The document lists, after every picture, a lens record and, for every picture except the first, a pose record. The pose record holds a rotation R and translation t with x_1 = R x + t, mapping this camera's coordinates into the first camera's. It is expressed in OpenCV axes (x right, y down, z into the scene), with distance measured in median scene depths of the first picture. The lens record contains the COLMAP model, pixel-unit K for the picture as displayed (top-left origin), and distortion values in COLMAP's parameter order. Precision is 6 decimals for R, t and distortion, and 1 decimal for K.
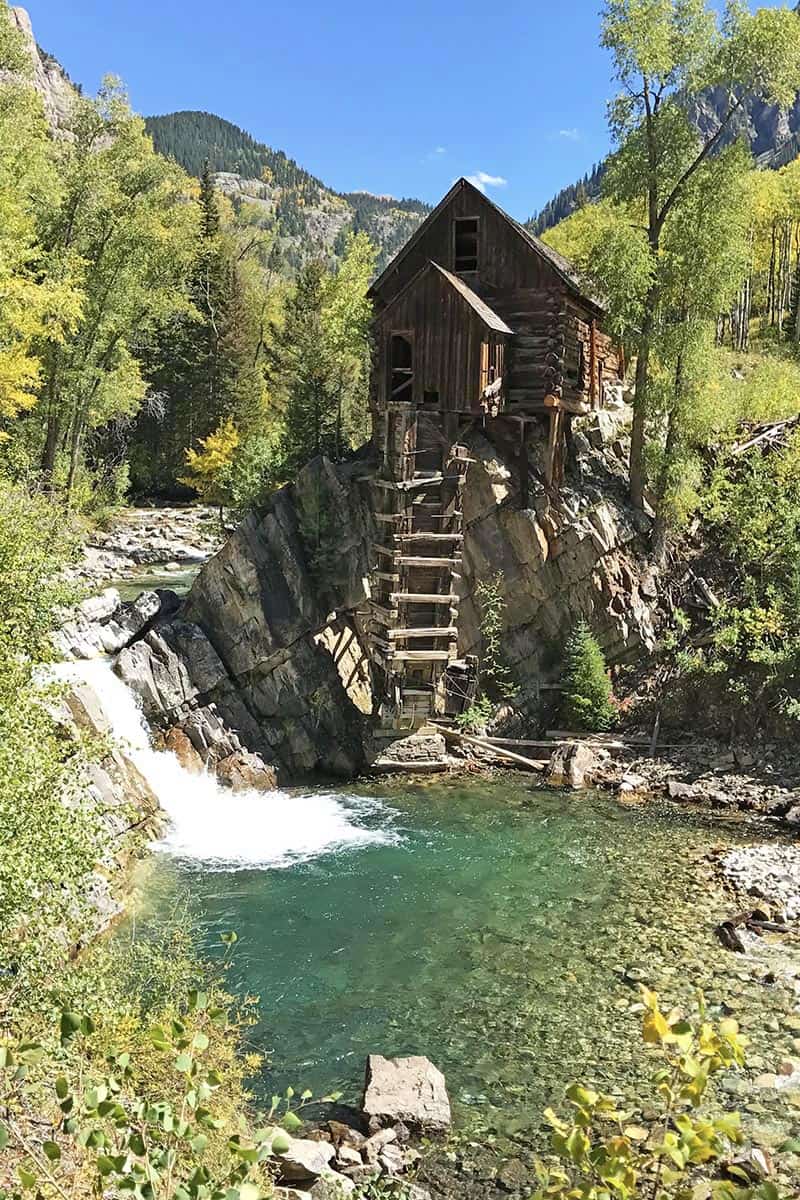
lens RADIAL K [[1320.2, 0, 393.9], [0, 1320.2, 598.5], [0, 0, 1]] dist [0.079529, 0.000000]
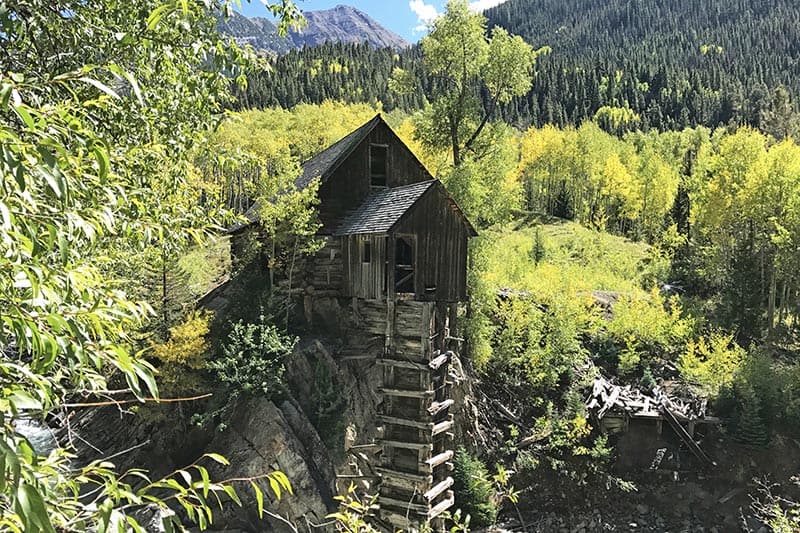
lens RADIAL K [[664.6, 0, 402.9], [0, 664.6, 288.1], [0, 0, 1]] dist [0.029003, -0.040957]
pose [[0.701898, -0.021154, 0.711964, -0.395666], [0.079374, 0.995656, -0.048669, -0.118671], [-0.707841, 0.090672, 0.700528, 0.559987]]
